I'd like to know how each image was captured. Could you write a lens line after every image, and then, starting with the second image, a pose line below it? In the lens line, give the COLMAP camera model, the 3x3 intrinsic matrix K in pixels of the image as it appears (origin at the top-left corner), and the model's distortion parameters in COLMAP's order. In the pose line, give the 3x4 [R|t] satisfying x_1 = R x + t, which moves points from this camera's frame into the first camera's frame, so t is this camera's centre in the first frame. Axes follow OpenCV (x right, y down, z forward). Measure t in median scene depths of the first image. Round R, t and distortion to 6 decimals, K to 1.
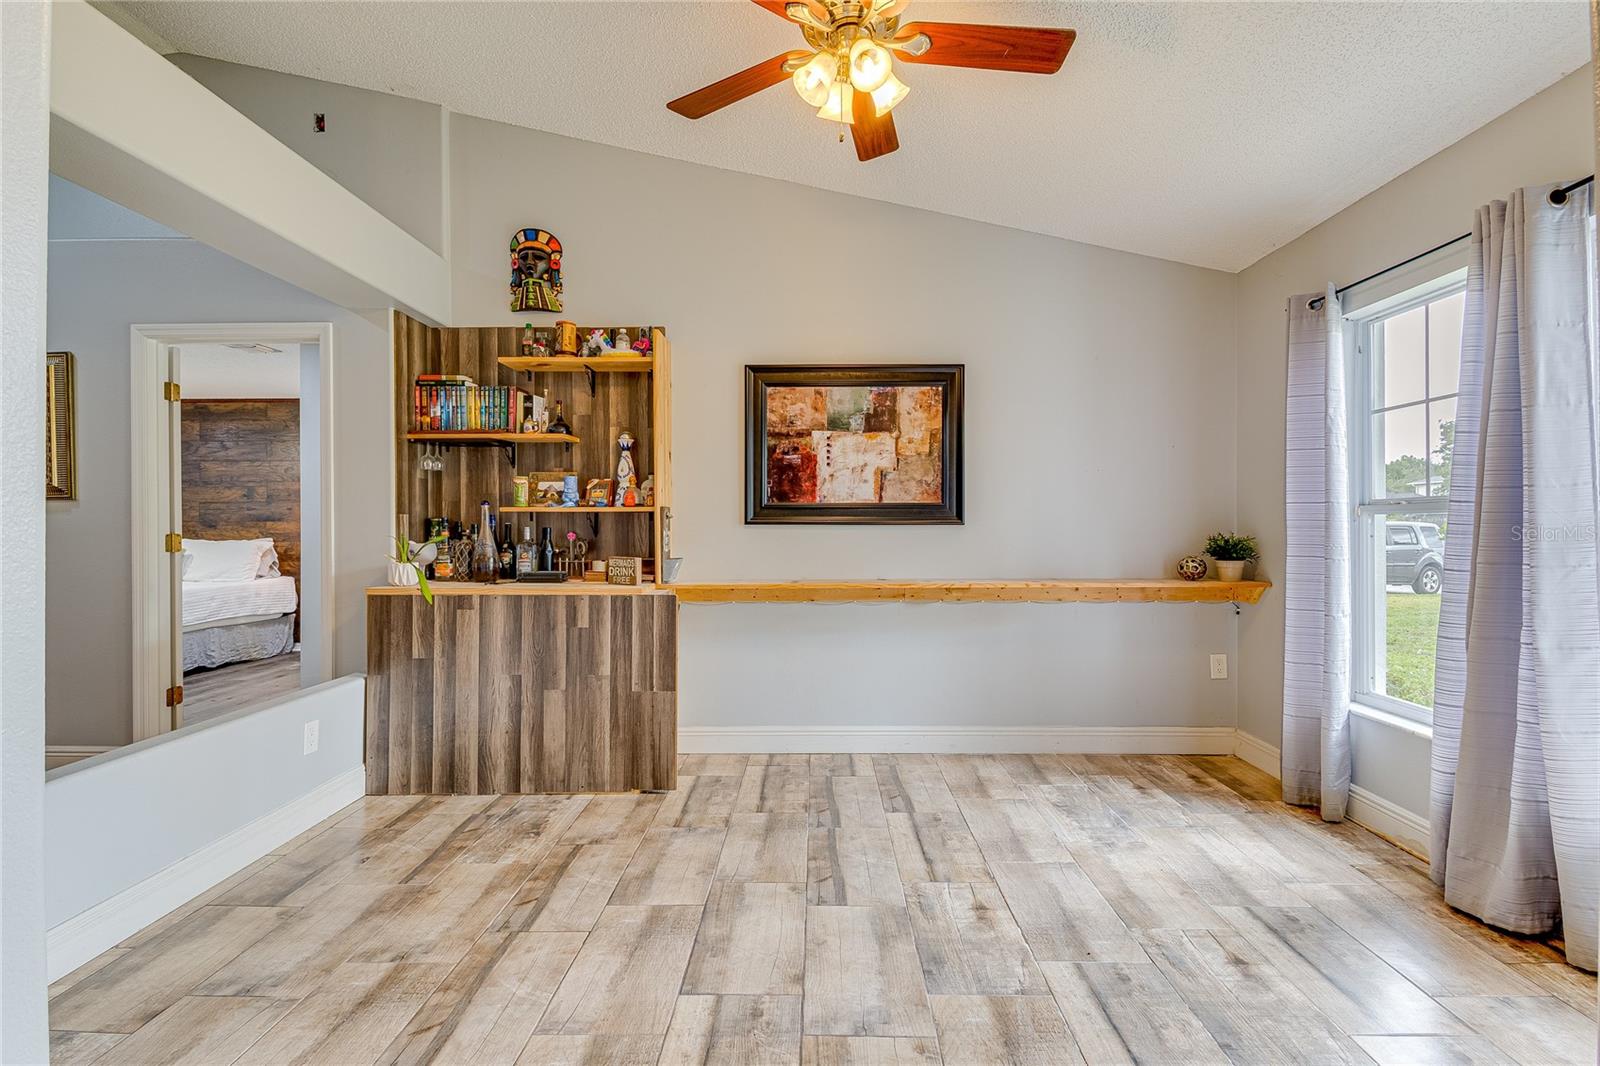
lens RADIAL K [[739.7, 0, 806.8], [0, 739.7, 521.7], [0, 0, 1]] dist [0.013734, -0.007175]
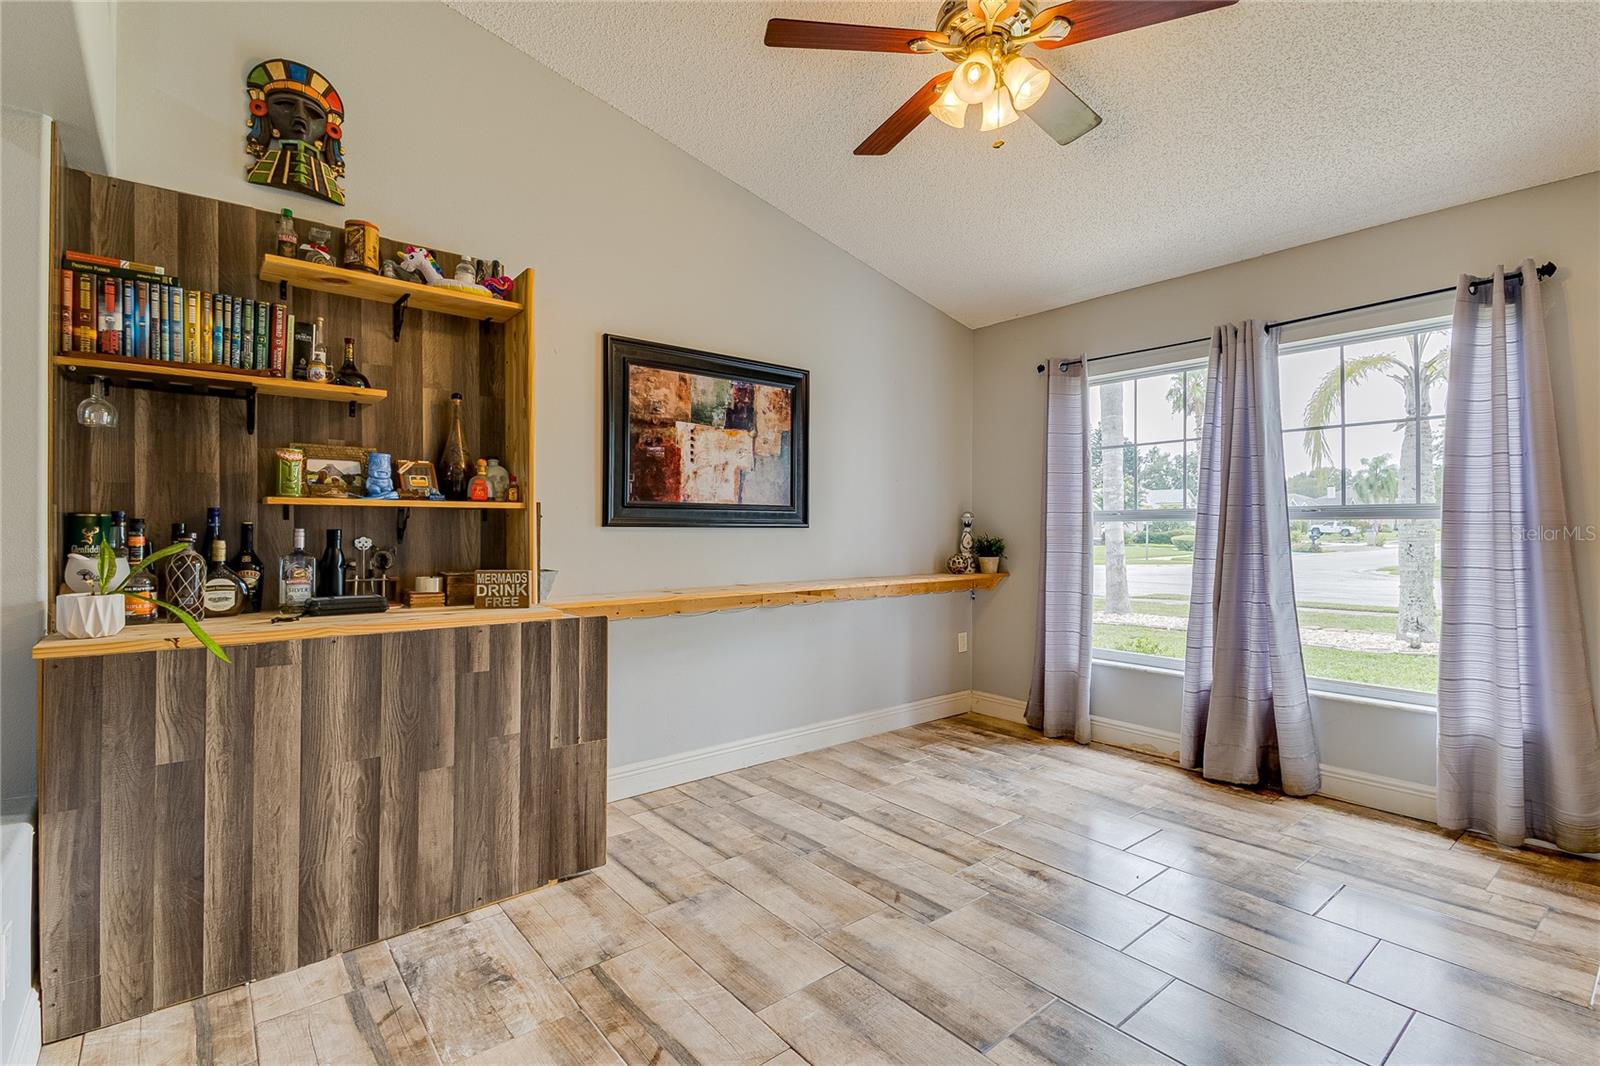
lens RADIAL K [[739.7, 0, 803.1], [0, 739.7, 522.5], [0, 0, 1]] dist [0.013734, -0.007175]
pose [[0.760792, 0.008184, 0.648944, -0.506454], [-0.006090, 0.999966, -0.005470, 0.002901], [-0.648967, 0.000209, 0.760817, 0.254076]]
